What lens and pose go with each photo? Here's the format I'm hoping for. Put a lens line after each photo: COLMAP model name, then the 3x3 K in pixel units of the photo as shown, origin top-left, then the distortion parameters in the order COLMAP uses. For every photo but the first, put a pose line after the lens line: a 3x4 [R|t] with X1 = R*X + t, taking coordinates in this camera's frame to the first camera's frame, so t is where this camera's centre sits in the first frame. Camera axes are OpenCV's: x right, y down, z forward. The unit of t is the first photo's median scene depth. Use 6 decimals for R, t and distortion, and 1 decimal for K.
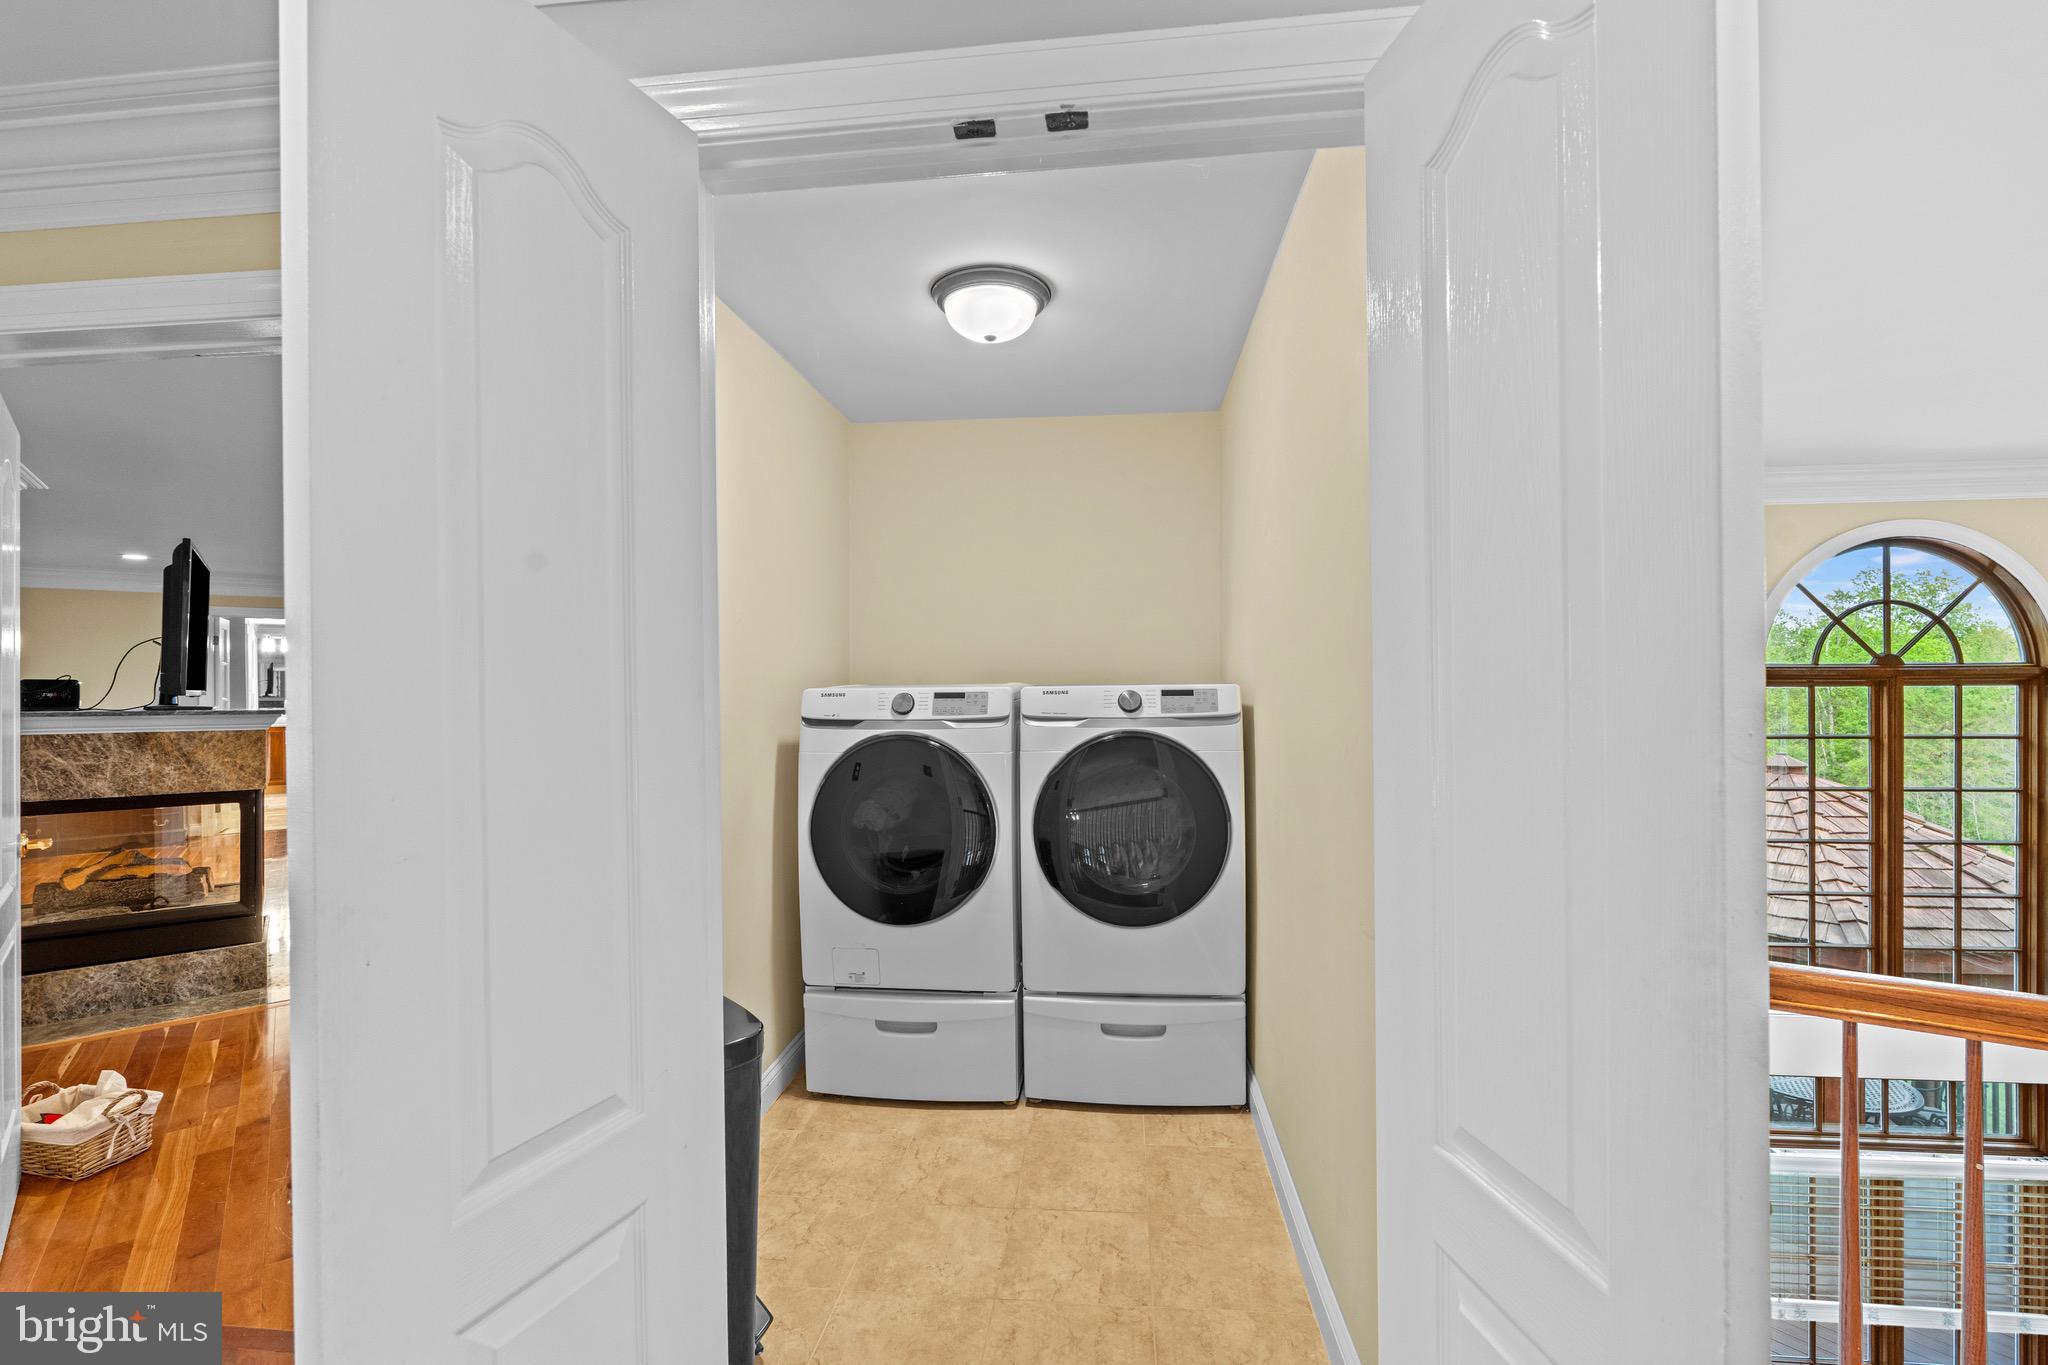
lens RADIAL K [[910.1, 0, 1017.9], [0, 910.1, 683.1], [0, 0, 1]] dist [-0.005473, 0.000680]
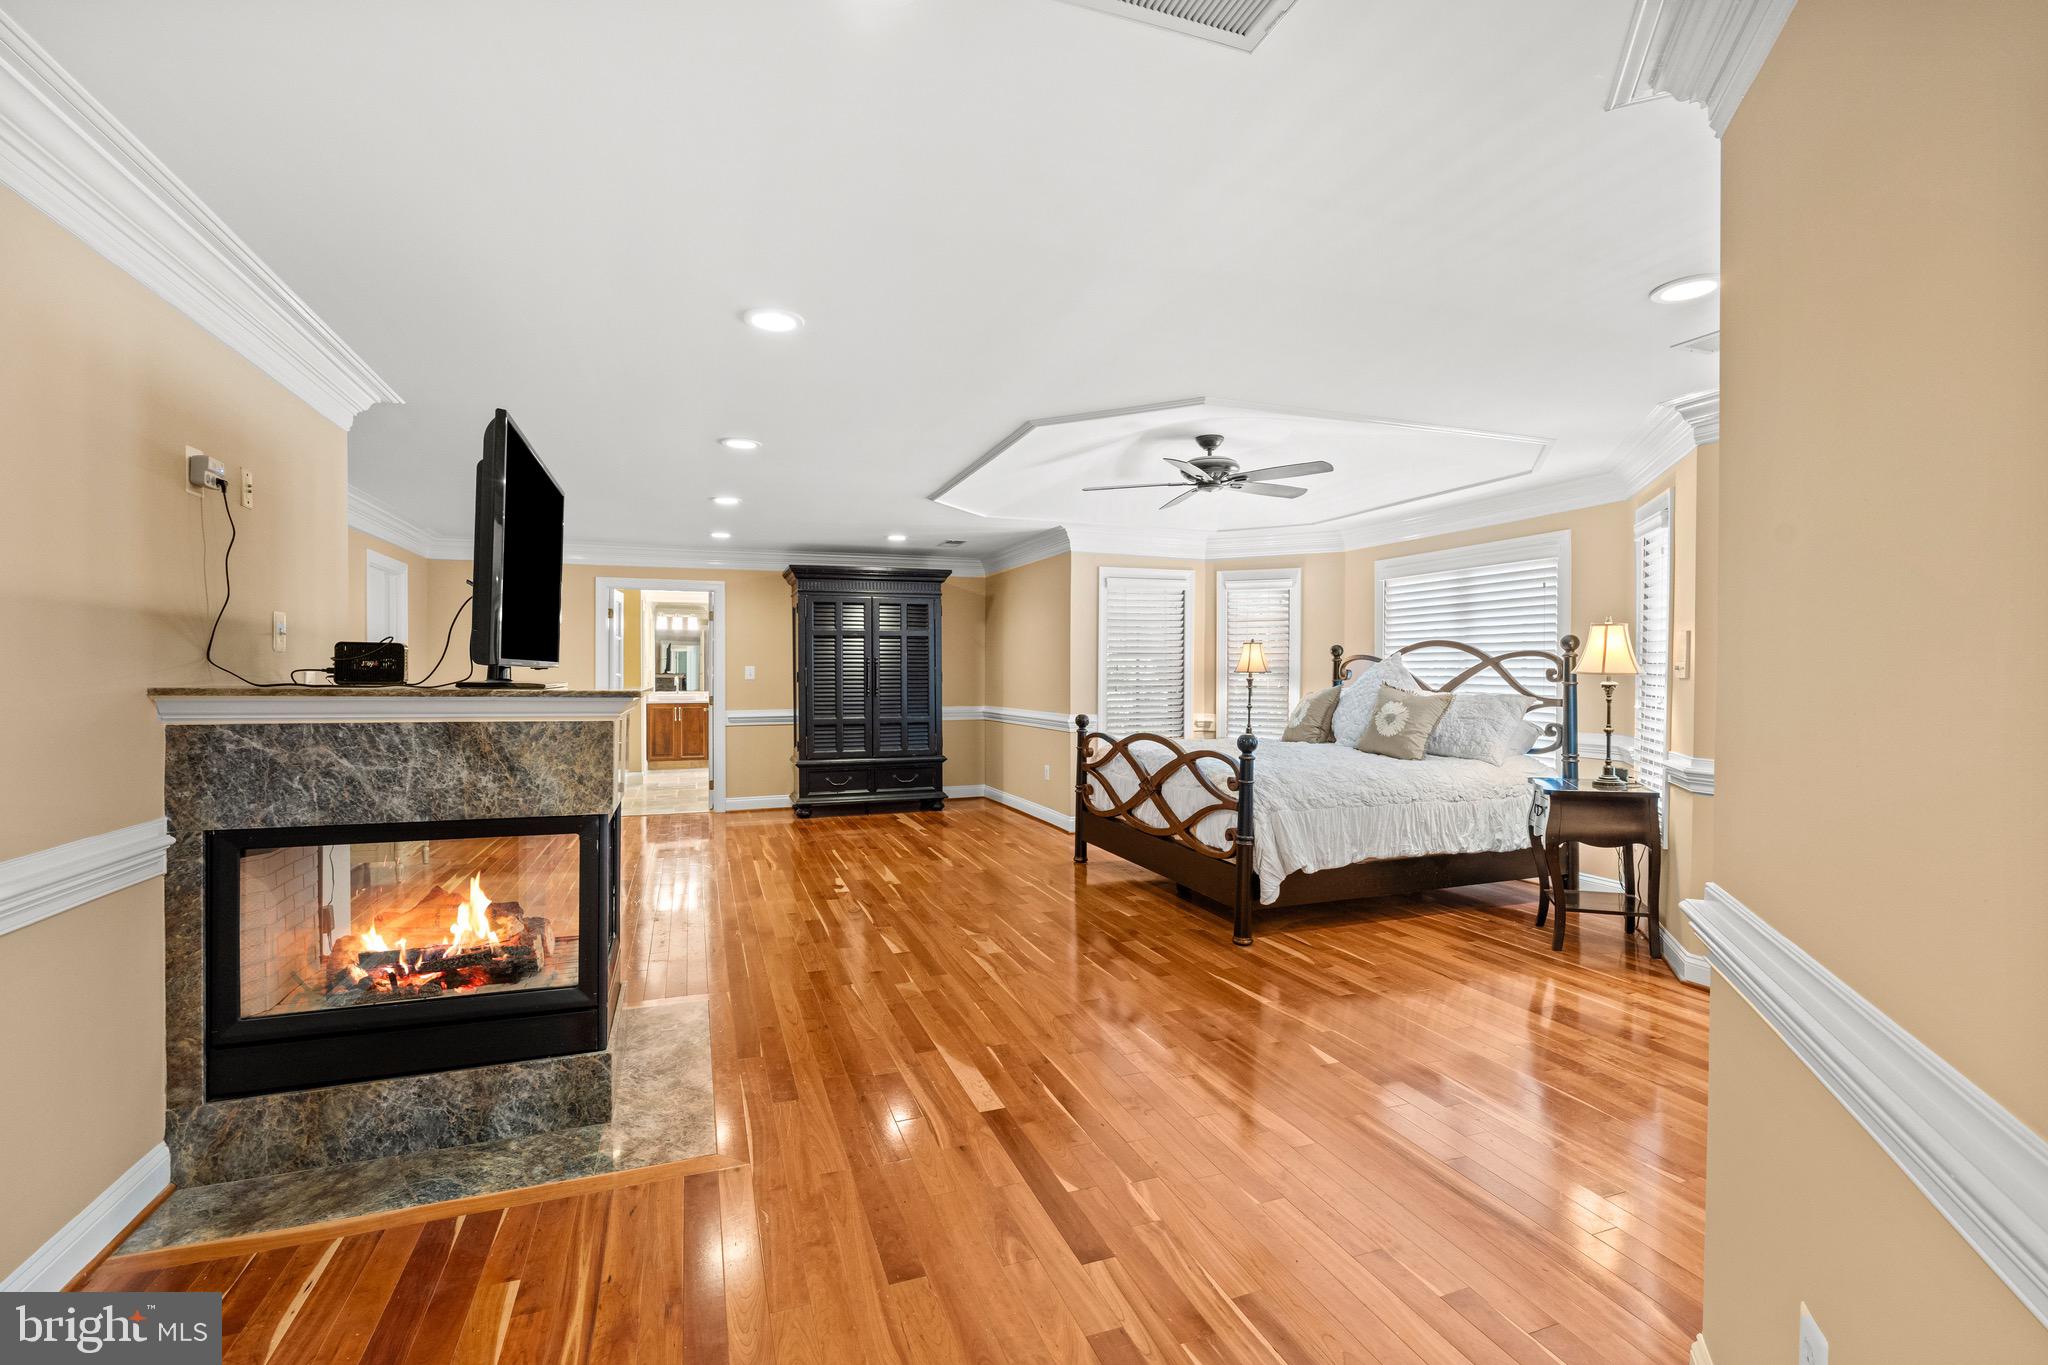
lens RADIAL K [[910.1, 0, 1016.7], [0, 910.1, 679.1], [0, 0, 1]] dist [-0.005473, 0.000680]
pose [[0.946241, 0.014615, -0.323131, -0.373039], [-0.010844, 0.999851, 0.013467, 0.010260], [0.323280, -0.009239, 0.946258, 0.513307]]
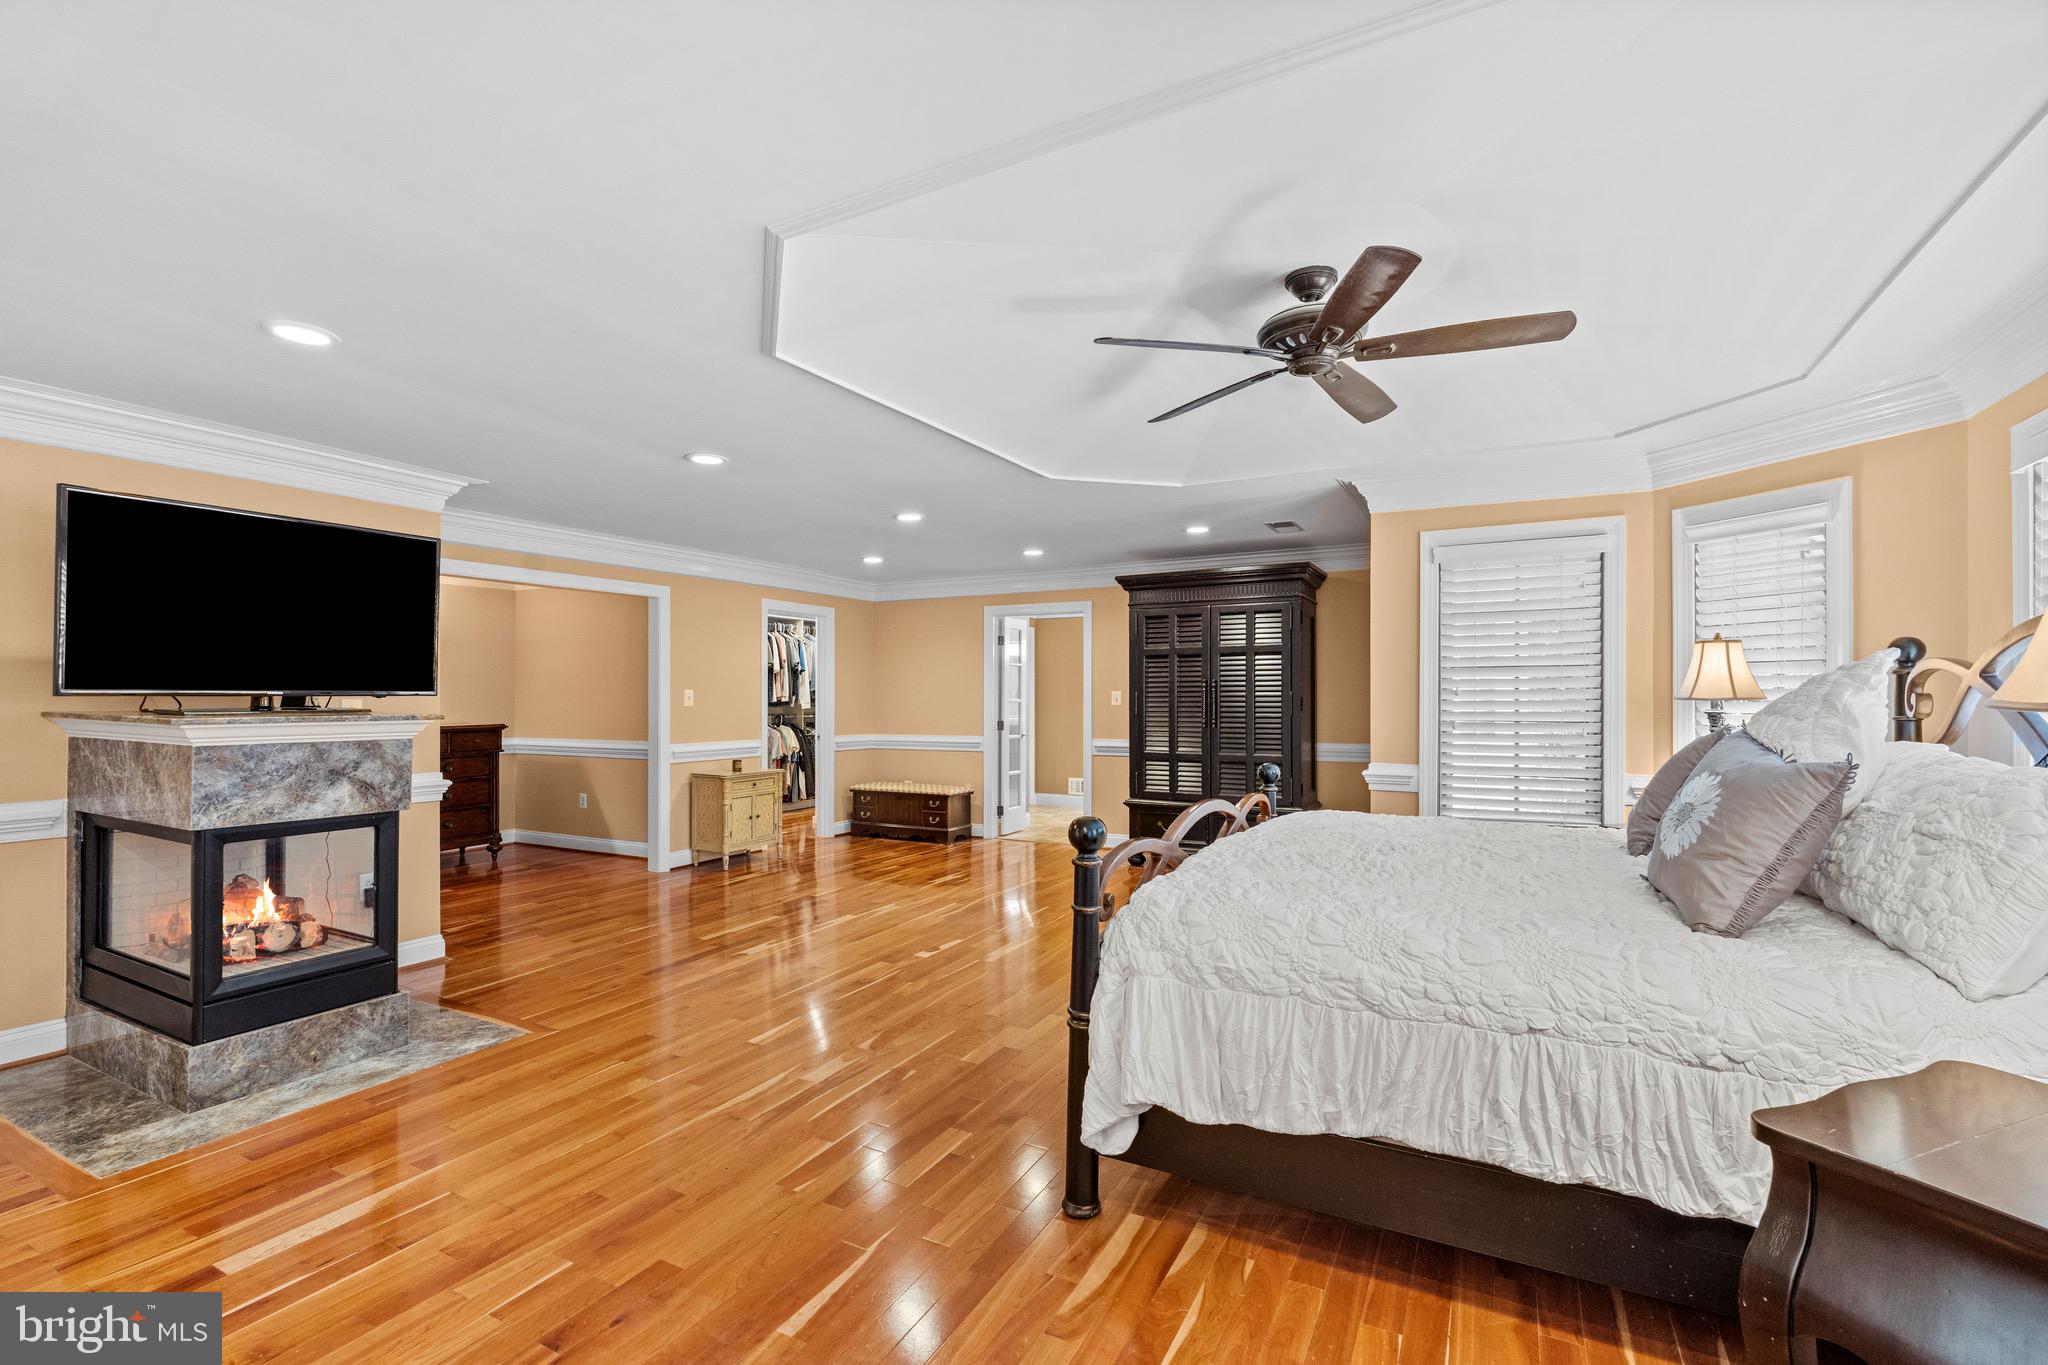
lens RADIAL K [[910.1, 0, 1018.0], [0, 910.1, 690.6], [0, 0, 1]] dist [-0.005473, 0.000680]
pose [[0.389221, 0.006848, -0.921119, 0.062376], [-0.002231, 0.999976, 0.006492, 0.003330], [0.921142, -0.000472, 0.389227, 1.387762]]
